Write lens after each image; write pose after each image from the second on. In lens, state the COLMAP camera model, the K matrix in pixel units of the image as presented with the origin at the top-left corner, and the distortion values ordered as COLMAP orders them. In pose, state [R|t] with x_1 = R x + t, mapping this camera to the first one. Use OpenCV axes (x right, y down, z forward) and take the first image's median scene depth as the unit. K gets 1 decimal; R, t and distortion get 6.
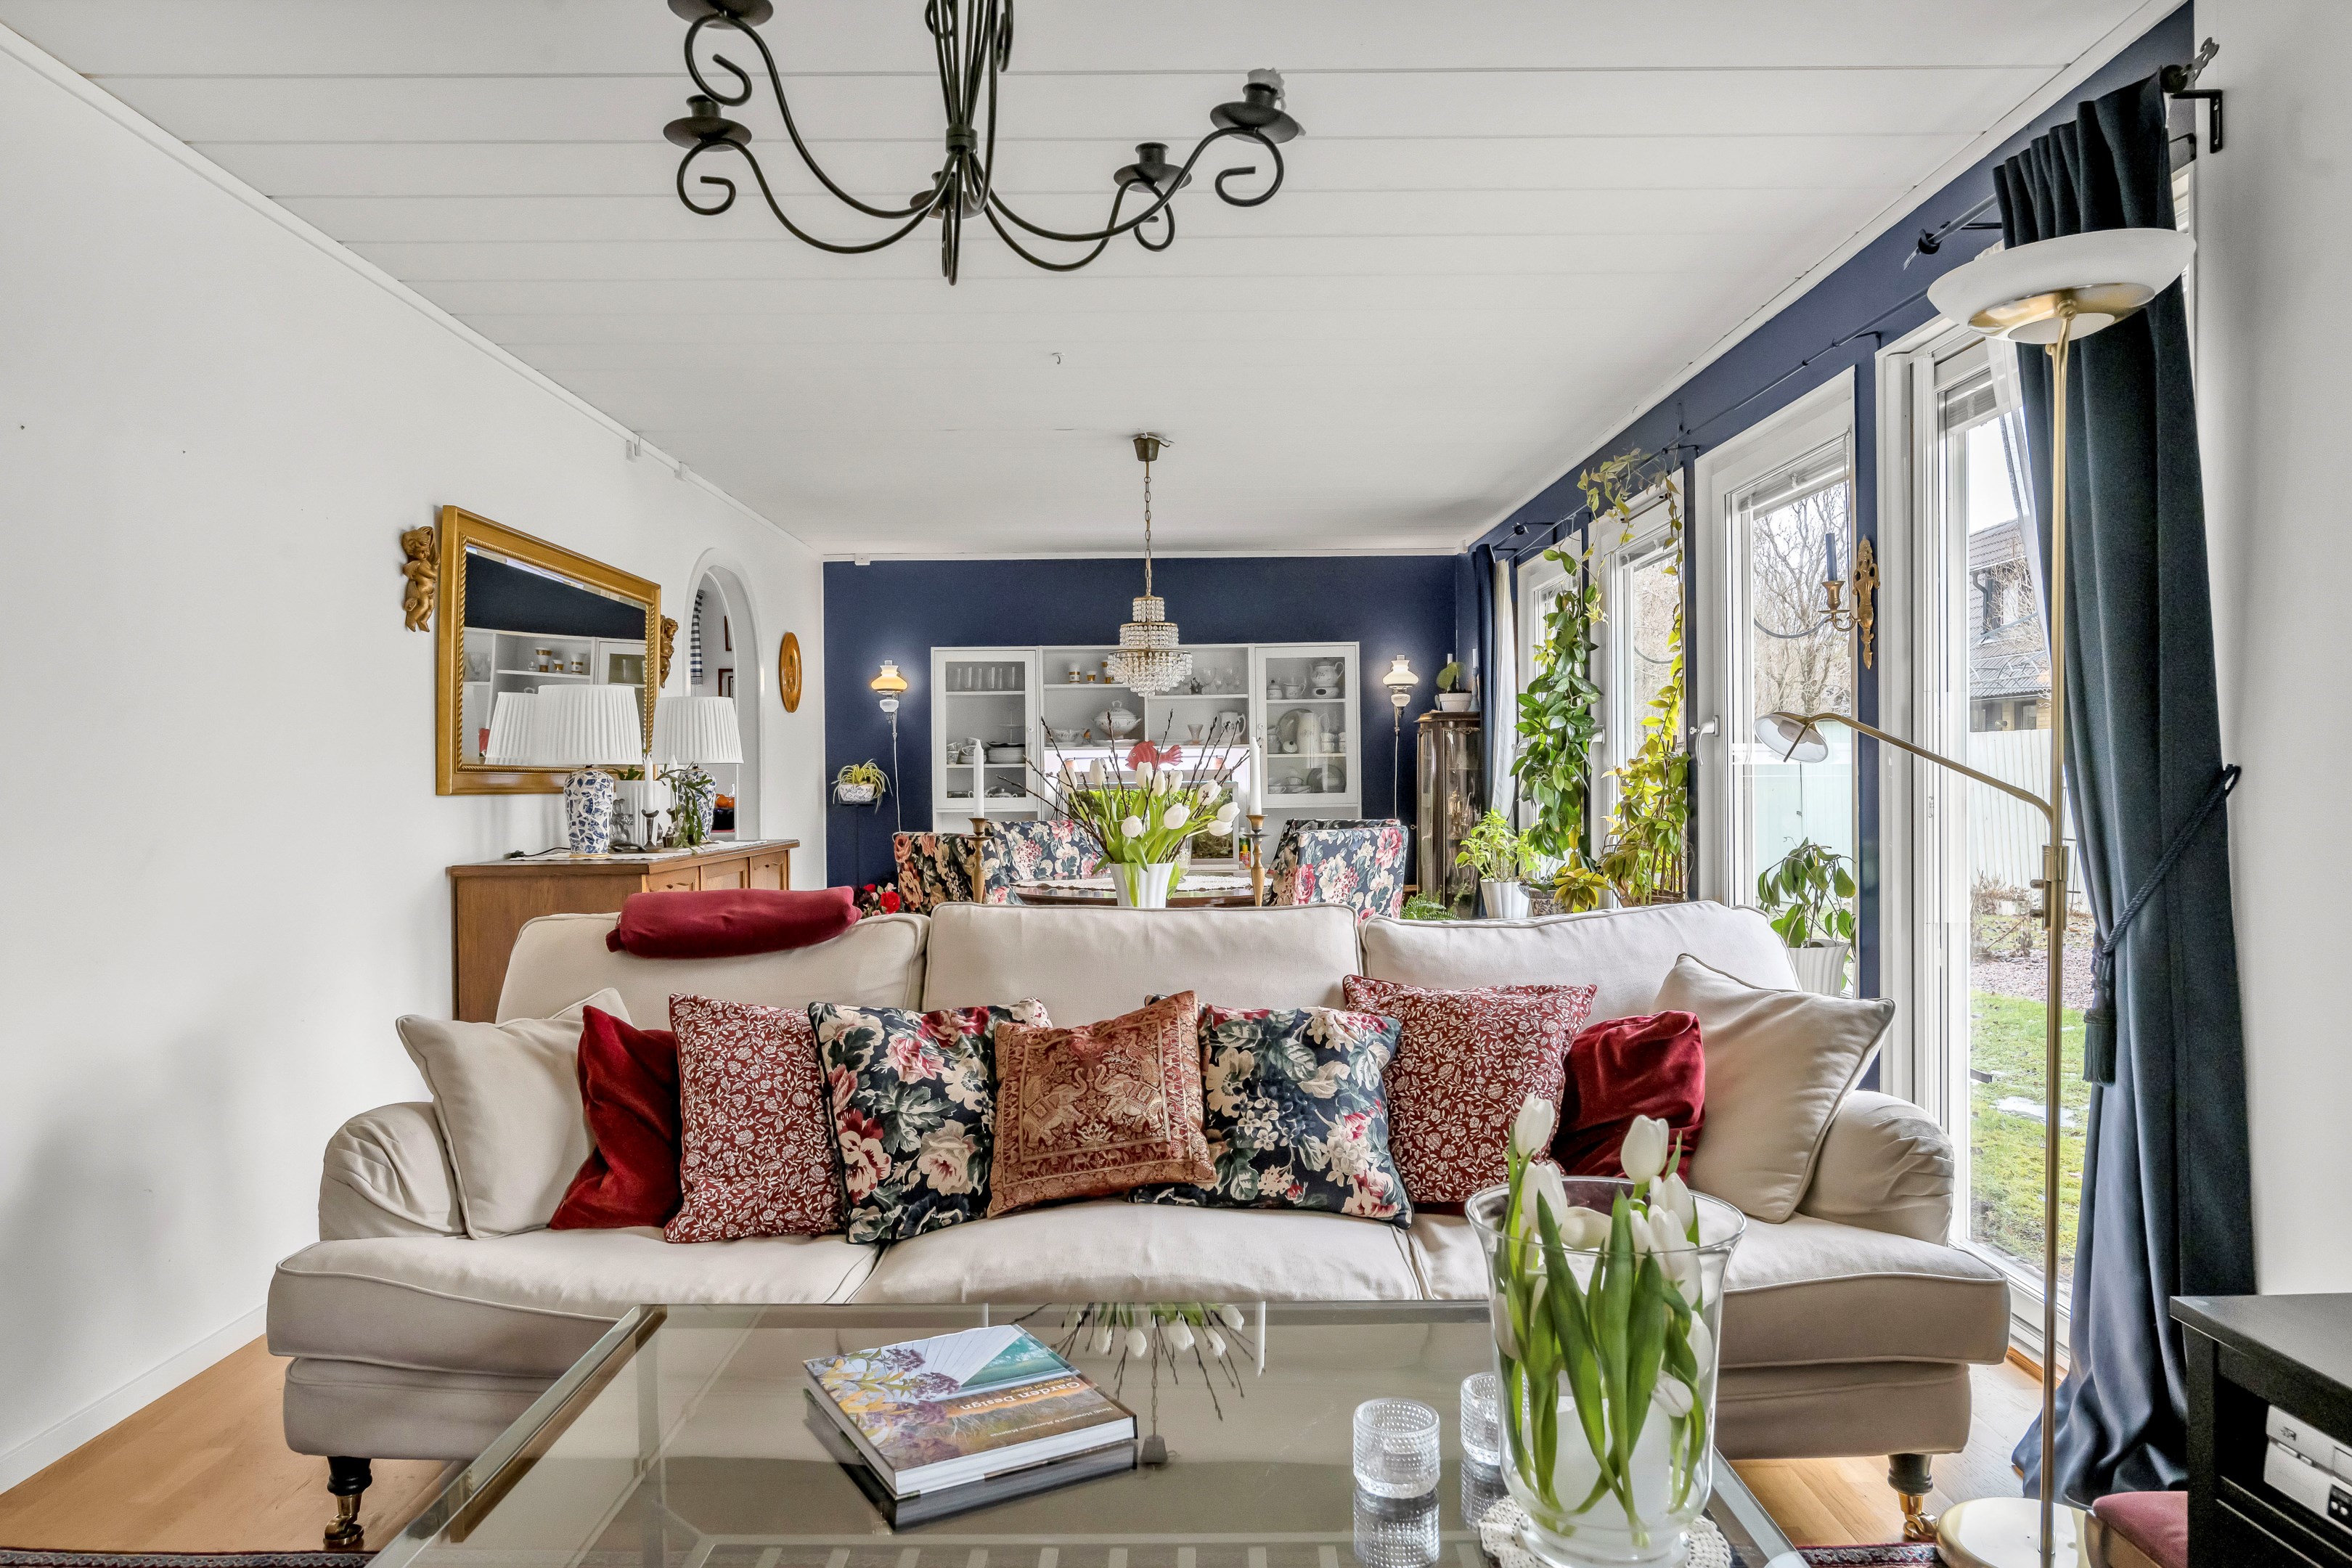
lens RADIAL K [[1584.6, 0, 1184.0], [0, 1584.6, 796.8], [0, 0, 1]] dist [-0.006909, 0.000092]
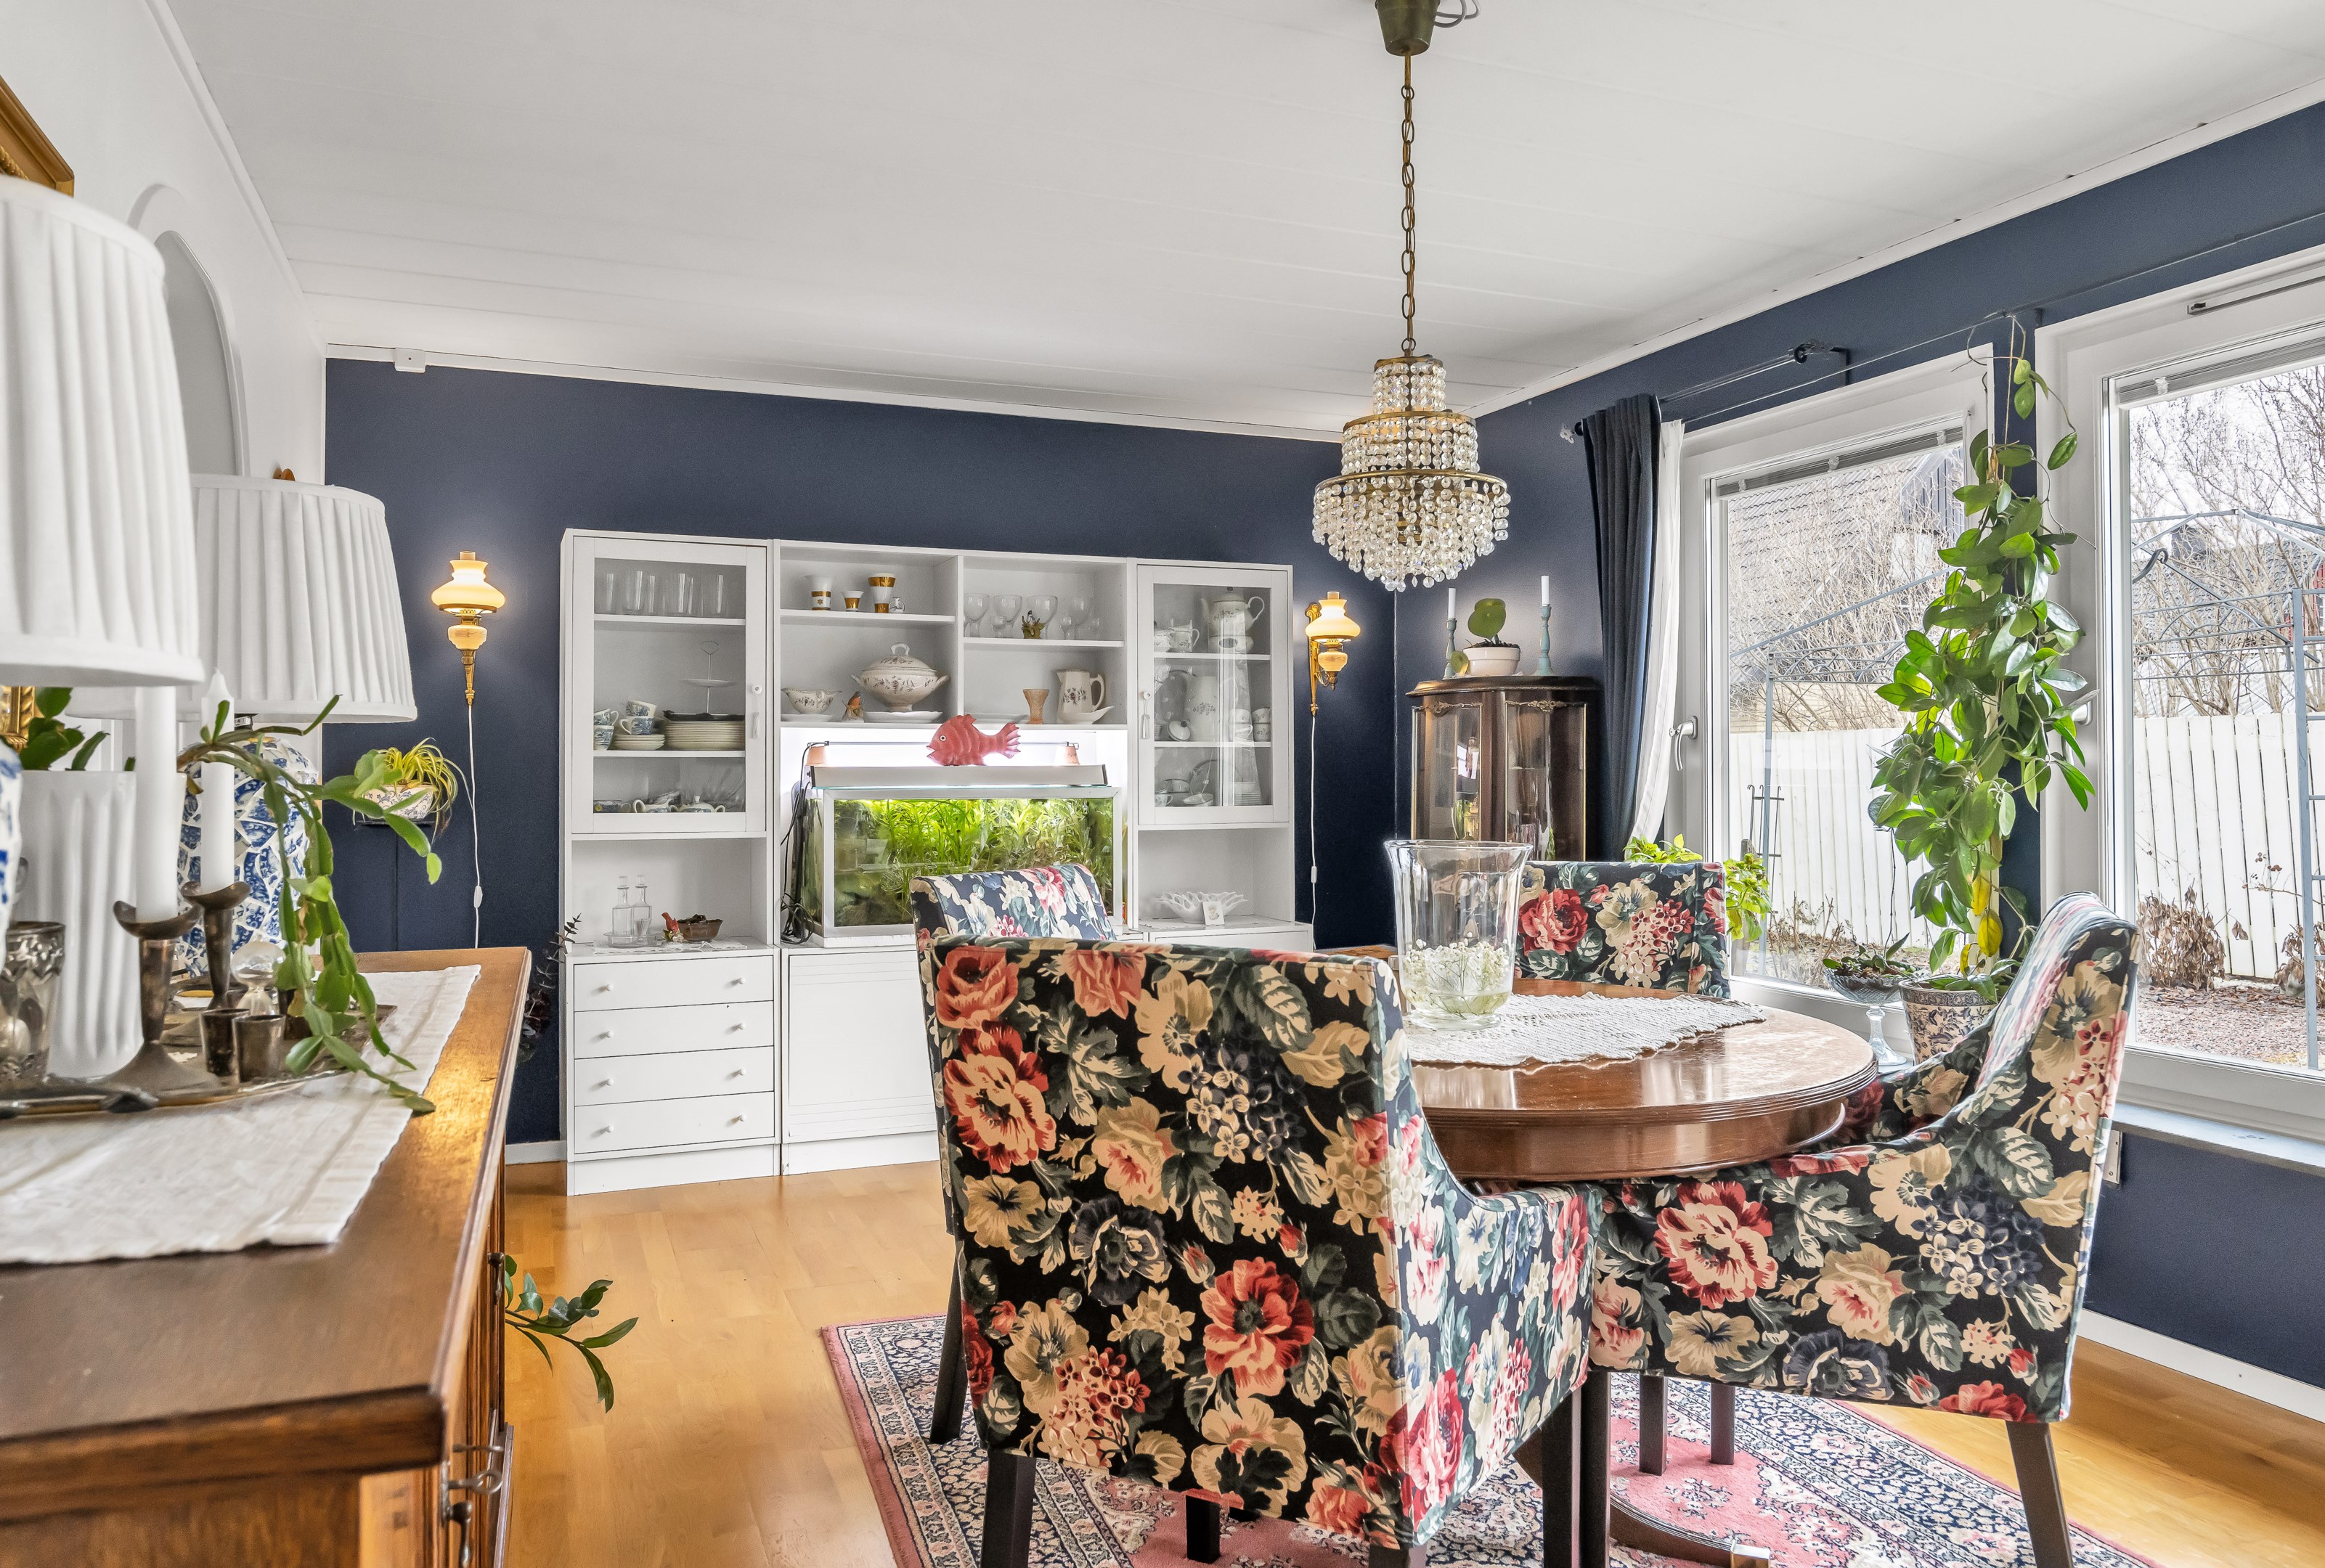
lens RADIAL K [[1622.1, 0, 1164.2], [0, 1622.1, 747.9], [0, 0, 1]] dist [0.007154, 0.001575]
pose [[0.934911, 0.015154, 0.354558, -0.163950], [-0.002921, 0.999383, -0.035011, -0.002724], [-0.354870, 0.031696, 0.934378, 0.424274]]
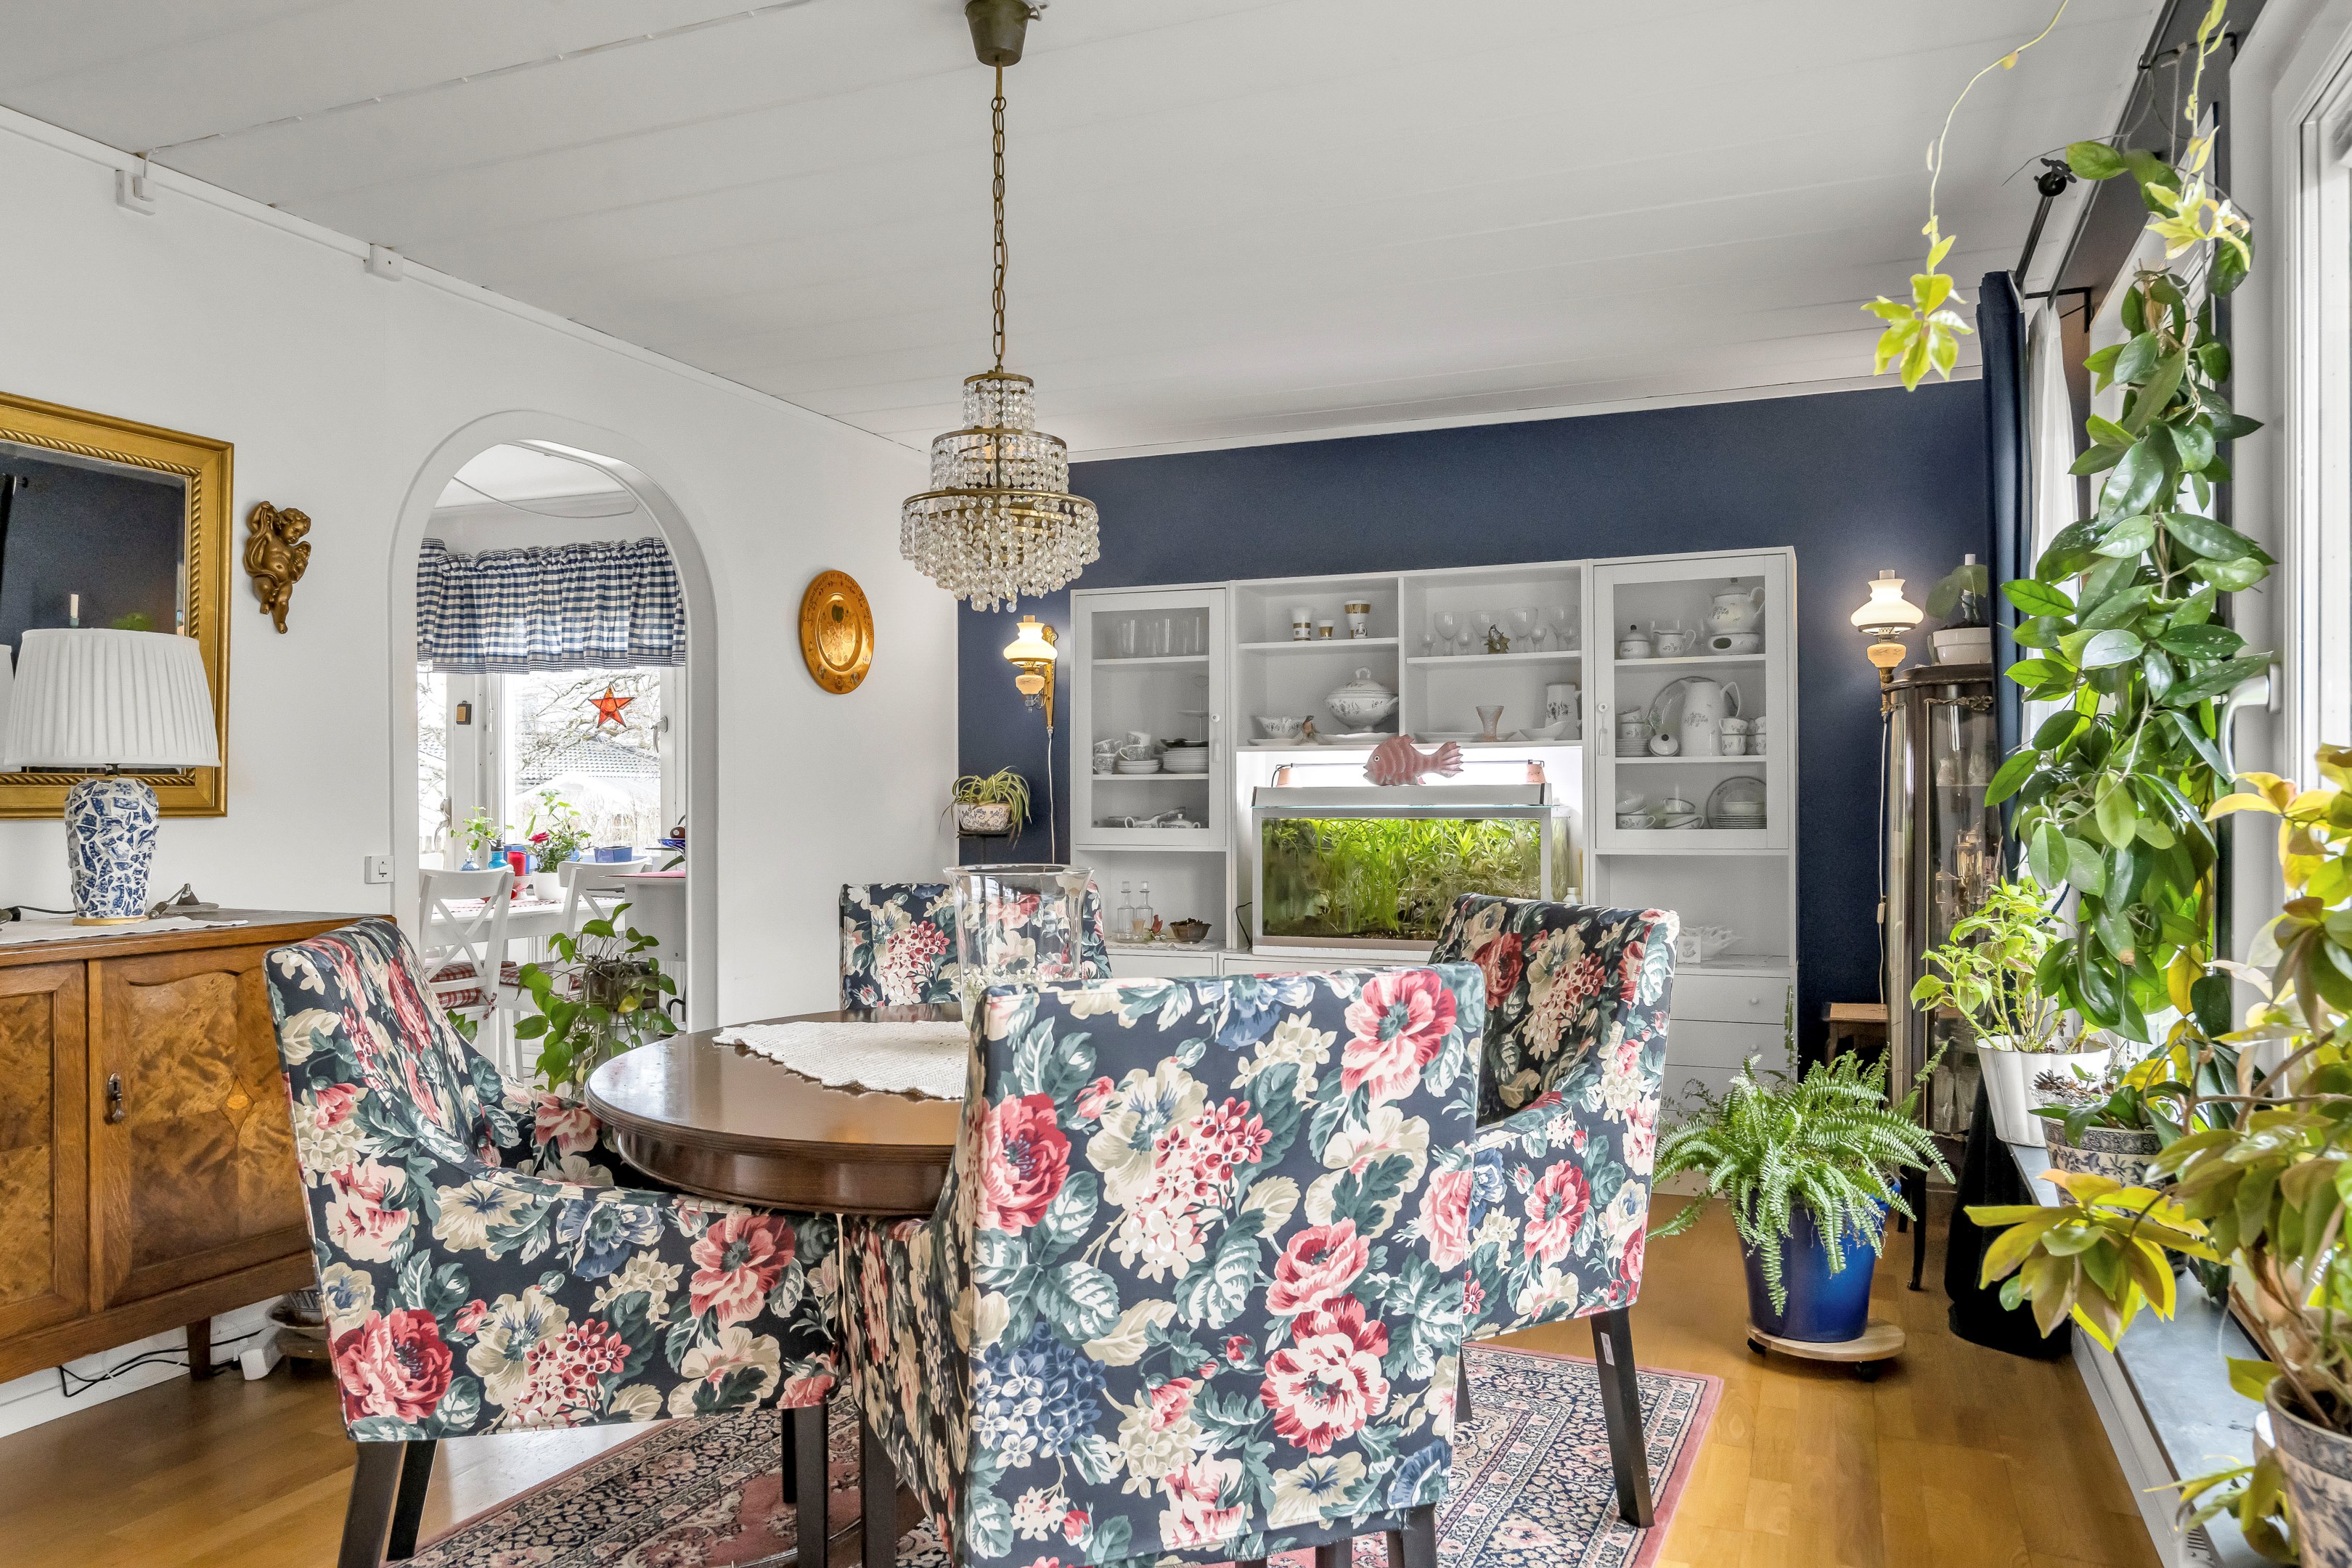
lens RADIAL K [[1575.0, 0, 1199.0], [0, 1575.0, 798.8], [0, 0, 1]] dist [-0.003873, 0.000777]
pose [[0.920740, 0.008105, -0.390091, 0.134447], [-0.011329, 0.999918, -0.005962, -0.007525], [0.390011, 0.009909, 0.920757, 0.439737]]
